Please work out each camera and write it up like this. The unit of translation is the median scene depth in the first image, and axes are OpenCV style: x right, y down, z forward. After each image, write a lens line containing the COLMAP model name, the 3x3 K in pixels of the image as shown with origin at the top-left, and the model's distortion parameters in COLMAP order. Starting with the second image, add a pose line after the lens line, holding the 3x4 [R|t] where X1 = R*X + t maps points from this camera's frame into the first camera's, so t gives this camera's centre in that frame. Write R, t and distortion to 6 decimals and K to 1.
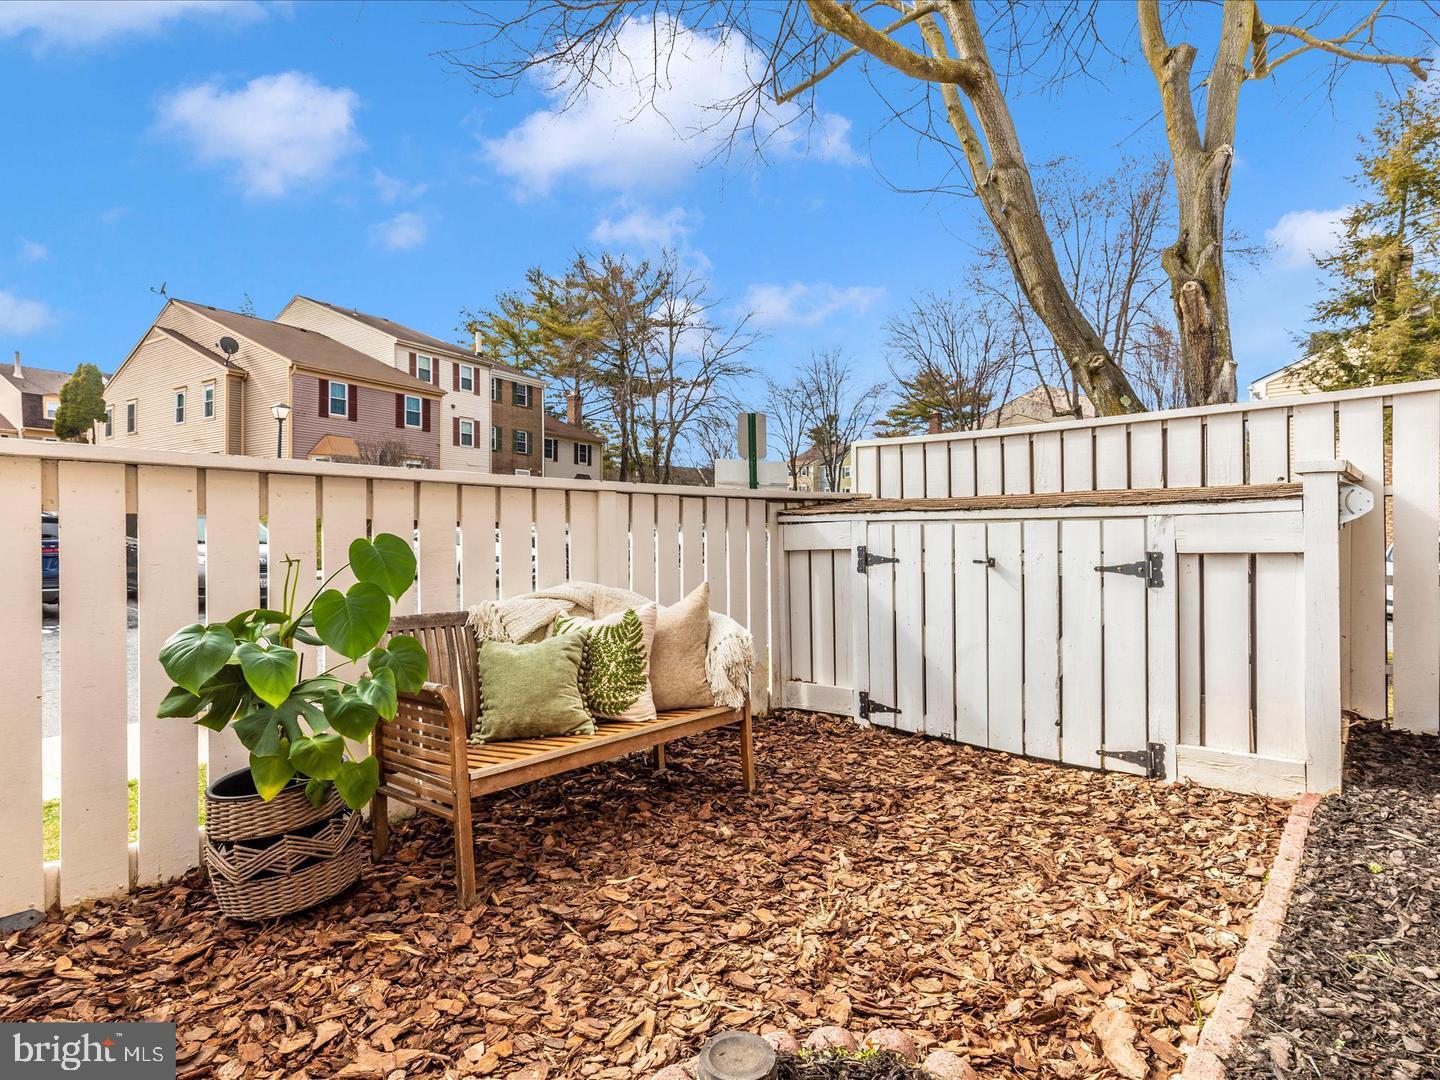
lens RADIAL K [[740.0, 0, 720.0], [0, 740.0, 540.0], [0, 0, 1]] dist [0.002417, -0.001213]
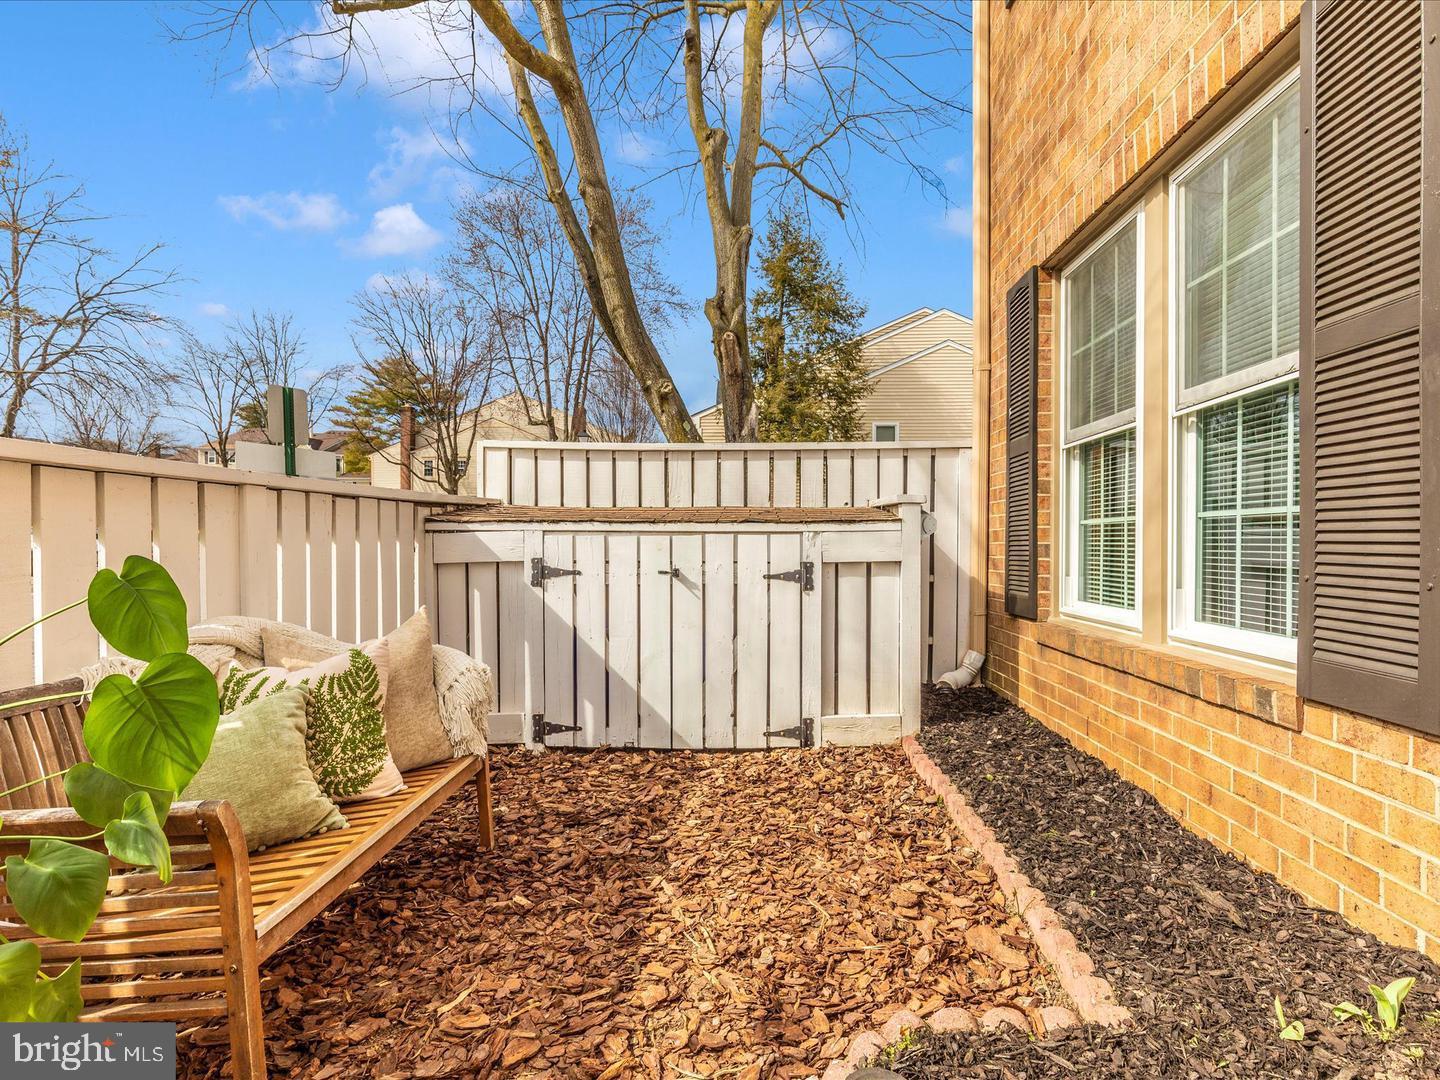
lens RADIAL K [[758.2, 0, 720.8], [0, 758.2, 549.0], [0, 0, 1]] dist [0.017208, -0.017828]
pose [[0.729705, -0.003683, 0.683752, -0.334864], [-0.003504, 0.999952, 0.009127, -0.014216], [-0.683753, -0.009056, 0.729658, 0.169093]]
